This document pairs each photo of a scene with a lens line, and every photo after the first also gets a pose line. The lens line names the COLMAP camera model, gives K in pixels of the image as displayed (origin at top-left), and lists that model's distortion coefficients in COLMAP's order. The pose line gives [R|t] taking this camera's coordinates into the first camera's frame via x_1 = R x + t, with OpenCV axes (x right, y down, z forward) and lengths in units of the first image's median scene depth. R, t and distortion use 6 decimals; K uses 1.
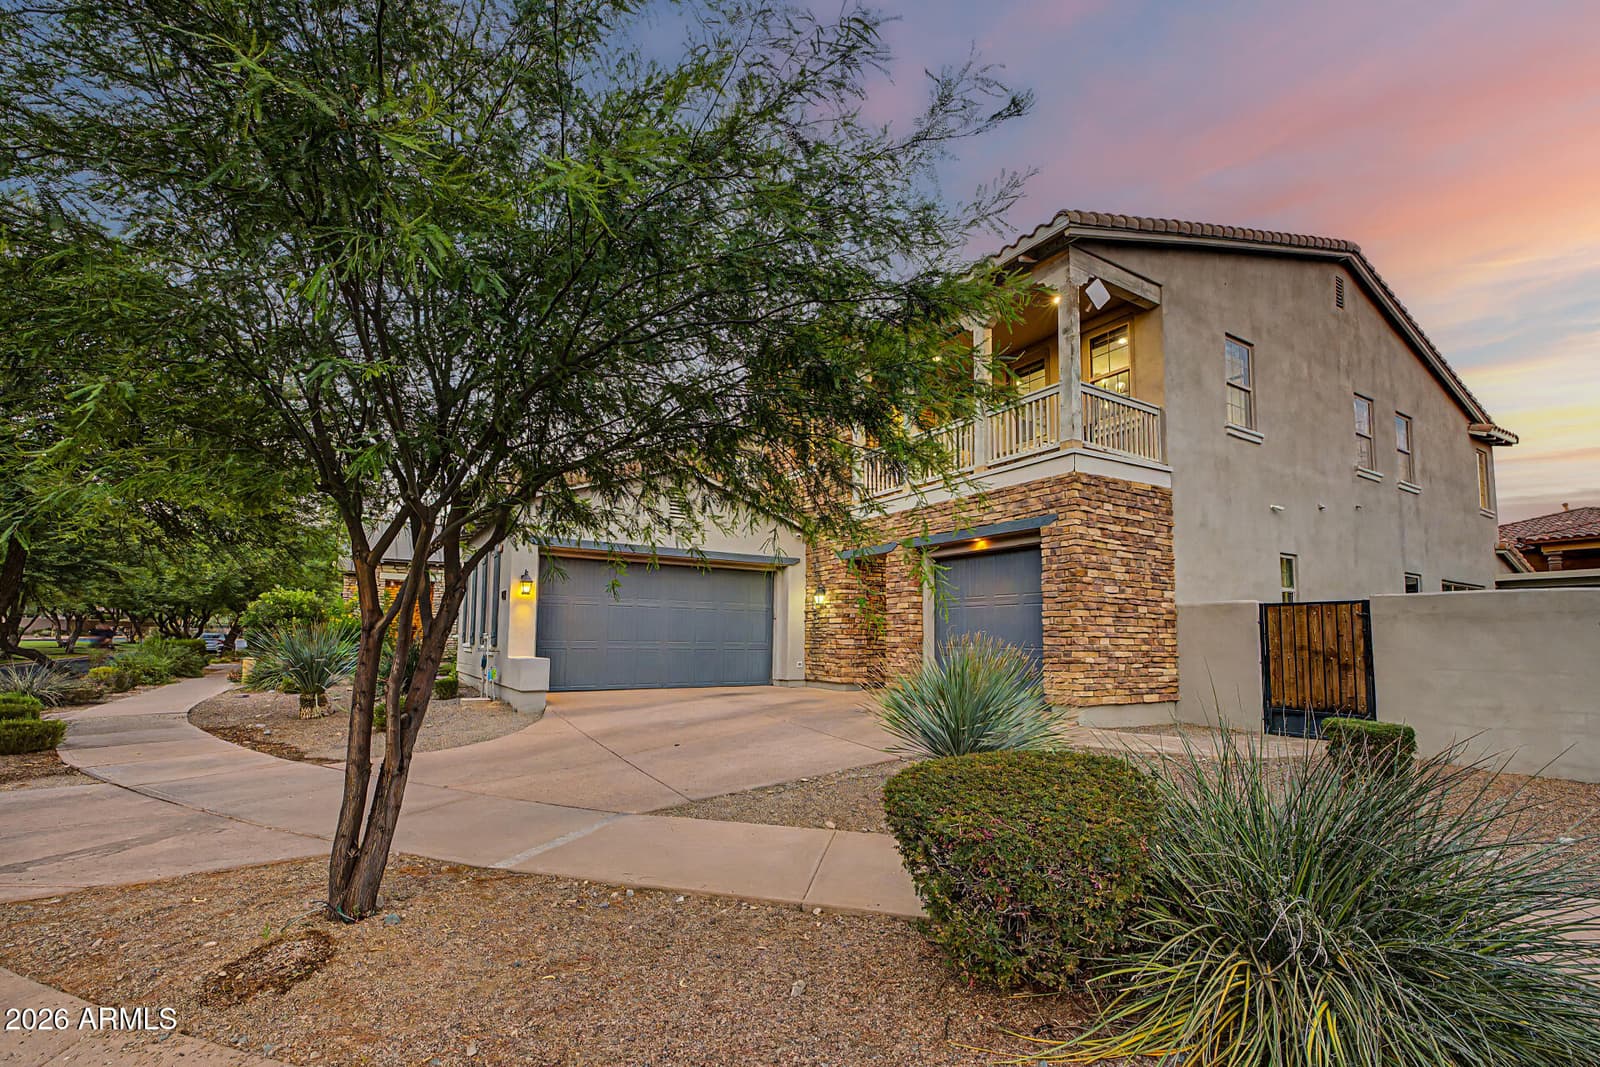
lens RADIAL K [[699.5, 0, 788.6], [0, 699.5, 586.3], [0, 0, 1]] dist [0.005699, 0.000047]
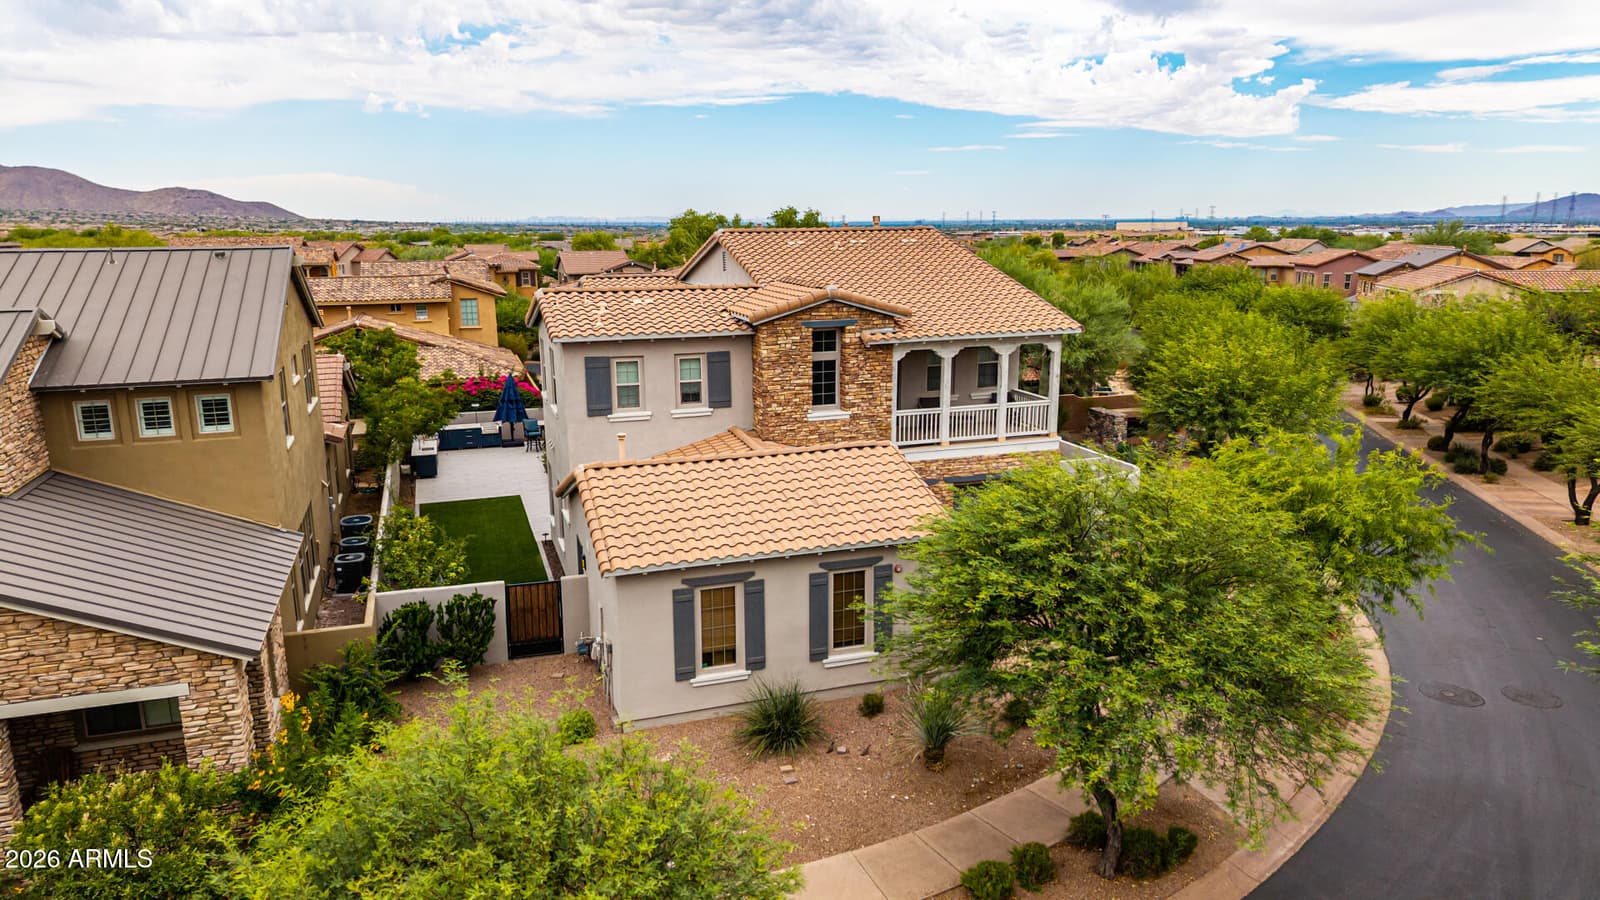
lens RADIAL K [[1069.6, 0, 788.0], [0, 1069.6, 426.7], [0, 0, 1]] dist [0.043993, -0.043470]
pose [[0.238139, -0.202399, 0.949908, -2.482999], [-0.065413, 0.972482, 0.223608, -0.791589], [-0.969026, -0.115386, 0.218346, 0.985200]]
